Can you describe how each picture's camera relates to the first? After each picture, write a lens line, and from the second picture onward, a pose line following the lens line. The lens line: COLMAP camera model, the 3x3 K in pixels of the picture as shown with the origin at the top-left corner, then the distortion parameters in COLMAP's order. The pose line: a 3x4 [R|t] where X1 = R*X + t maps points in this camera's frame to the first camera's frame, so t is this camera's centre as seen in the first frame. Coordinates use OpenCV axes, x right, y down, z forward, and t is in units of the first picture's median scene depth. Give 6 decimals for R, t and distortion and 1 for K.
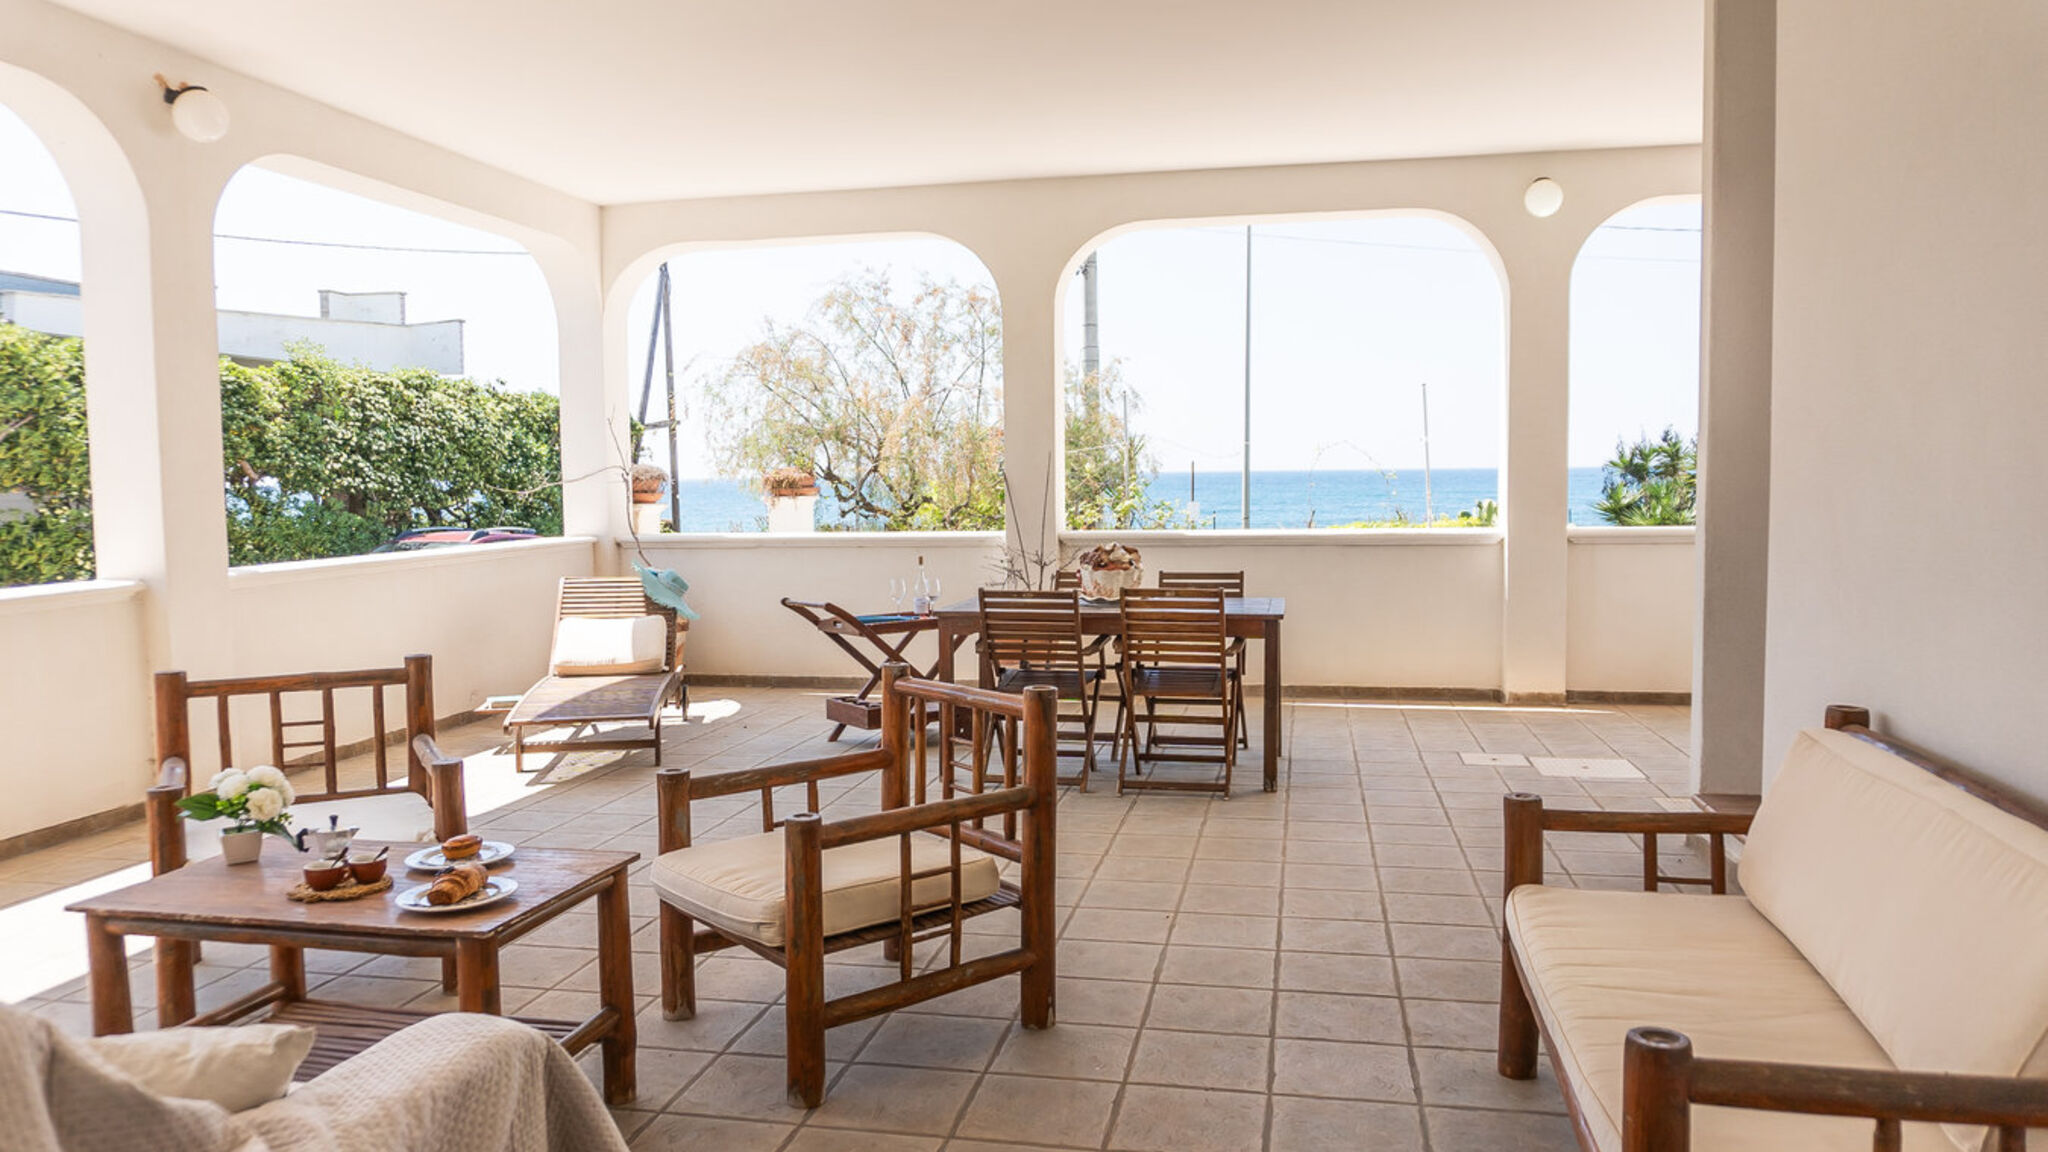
lens RADIAL K [[1381.0, 0, 1023.8], [0, 1381.0, 564.9], [0, 0, 1]] dist [-0.010224, -0.016045]
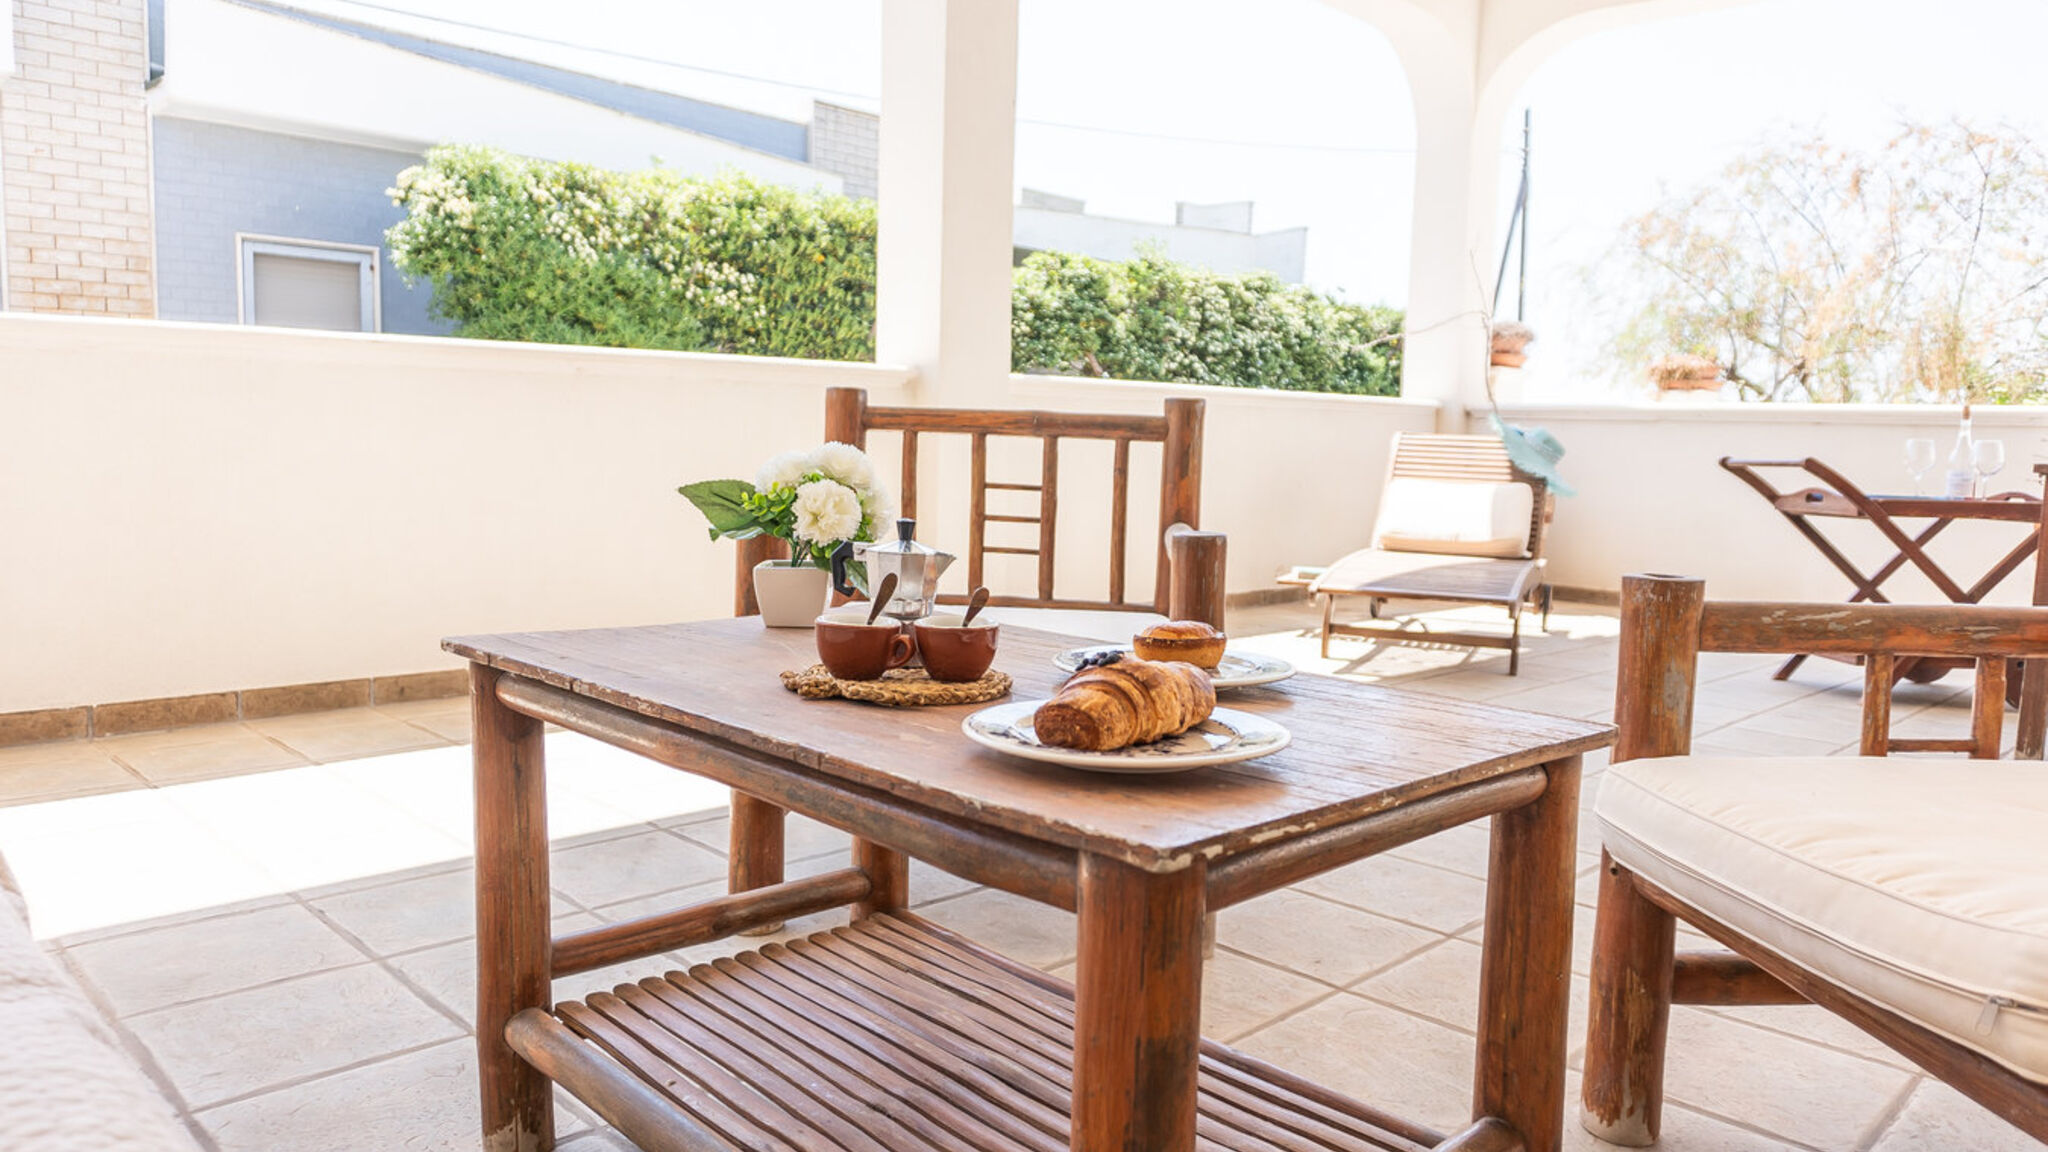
lens RADIAL K [[1381.0, 0, 1023.8], [0, 1381.0, 564.9], [0, 0, 1]] dist [-0.010224, -0.016045]
pose [[0.835435, 0.089612, -0.542234, -0.080391], [-0.073632, 0.995973, 0.051153, 0.059278], [0.544634, -0.002809, 0.838669, 0.226101]]
